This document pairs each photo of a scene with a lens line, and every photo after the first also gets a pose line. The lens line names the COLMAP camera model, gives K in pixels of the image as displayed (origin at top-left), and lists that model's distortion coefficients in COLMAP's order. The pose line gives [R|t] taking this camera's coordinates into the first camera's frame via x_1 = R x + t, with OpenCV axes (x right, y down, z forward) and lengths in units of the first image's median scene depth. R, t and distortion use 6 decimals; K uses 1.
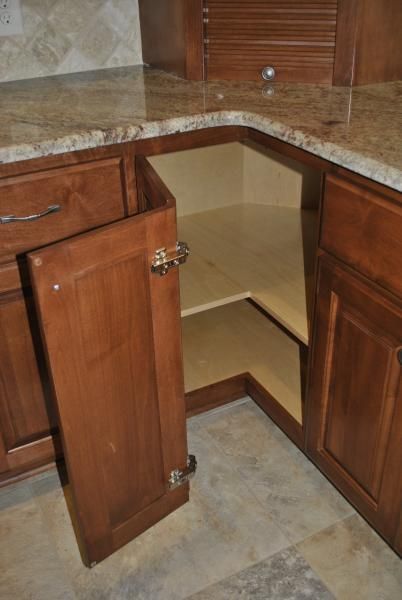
lens RADIAL K [[629.6, 0, 201.0], [0, 629.6, 300.0], [0, 0, 1]] dist [-0.051820, -0.019275]
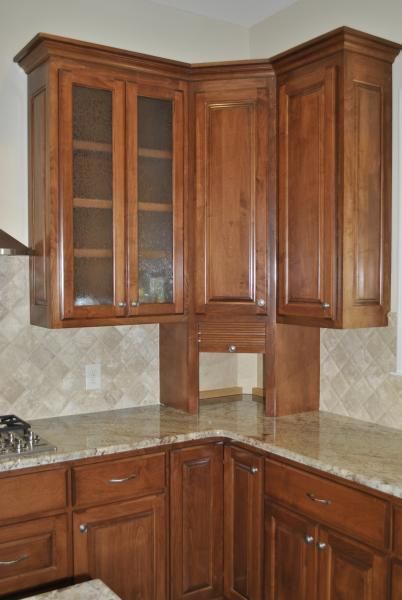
lens RADIAL K [[629.6, 0, 201.0], [0, 629.6, 300.0], [0, 0, 1]] dist [-0.051820, -0.019275]
pose [[0.995191, 0.023128, 0.095189, -0.221608], [0.025370, 0.877722, -0.478497, 0.324695], [-0.094616, 0.478611, 0.872914, -1.046236]]
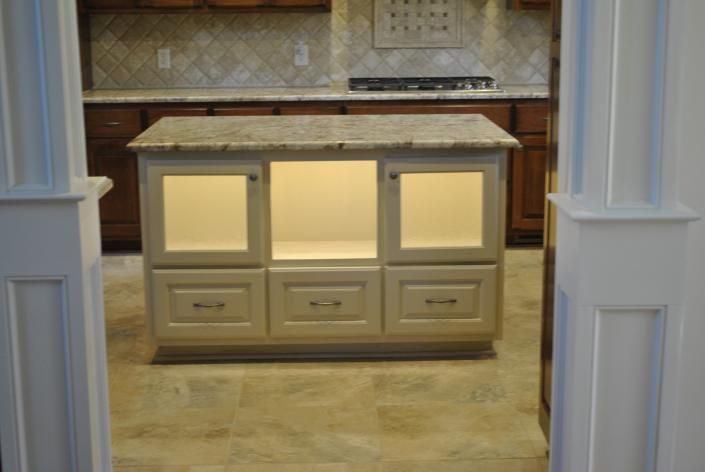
lens RADIAL K [[1126.4, 0, 352.5], [0, 1126.4, 236.0], [0, 0, 1]] dist [-0.040082, -0.040770]
pose [[0.896308, 0.116723, -0.427794, 1.123967], [-0.242297, 0.936896, -0.252026, 1.812086], [0.371381, 0.329547, 0.868029, -3.473398]]
